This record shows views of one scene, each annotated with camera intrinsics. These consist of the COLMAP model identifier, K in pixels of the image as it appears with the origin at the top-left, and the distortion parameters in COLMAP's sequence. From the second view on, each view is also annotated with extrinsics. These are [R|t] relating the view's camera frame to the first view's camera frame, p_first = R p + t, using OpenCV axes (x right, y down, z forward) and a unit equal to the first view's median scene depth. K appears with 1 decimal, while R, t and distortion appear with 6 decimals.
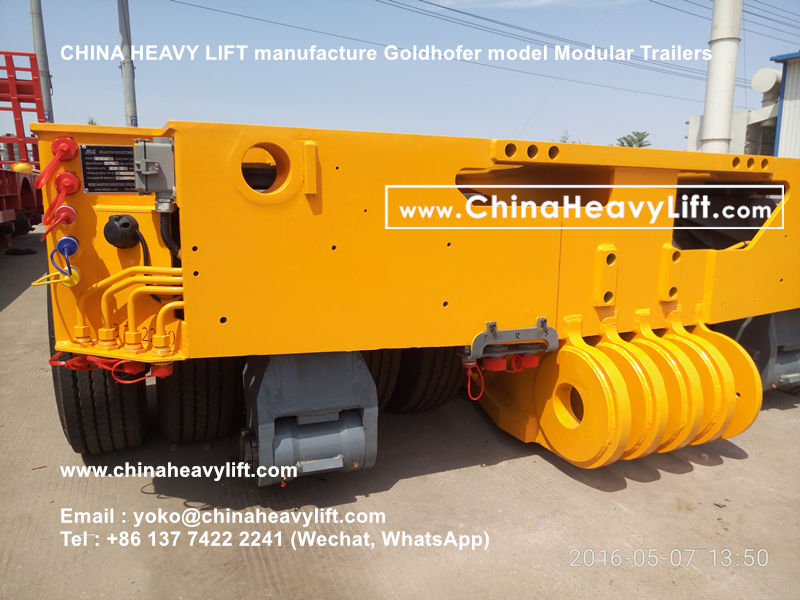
lens RADIAL K [[619.5, 0, 382.8], [0, 619.5, 314.2], [0, 0, 1]] dist [0.004330, -0.008549]
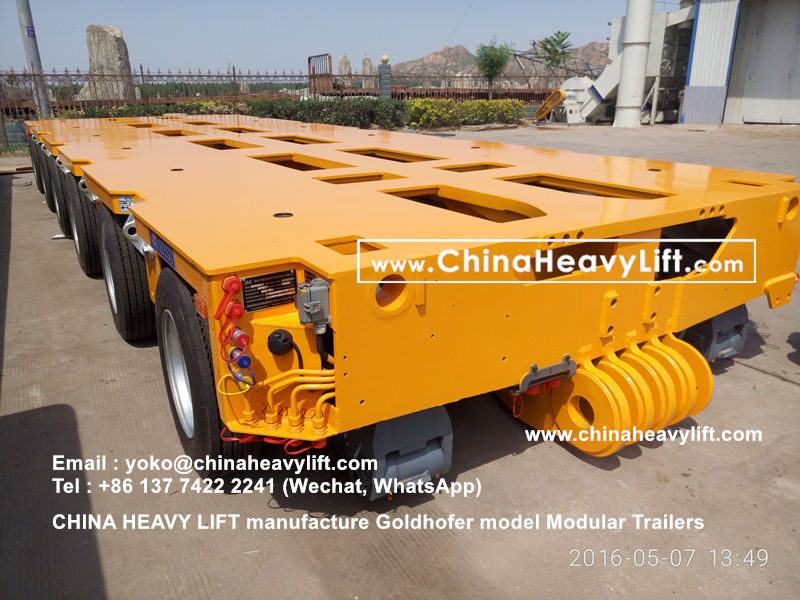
lens RADIAL K [[626.6, 0, 378.9], [0, 626.6, 320.8], [0, 0, 1]] dist [-0.012224, 0.004626]
pose [[0.990736, -0.070040, 0.116347, -0.287849], [0.048290, 0.982442, 0.180212, -0.321962], [-0.126927, -0.172924, 0.976723, -0.243847]]
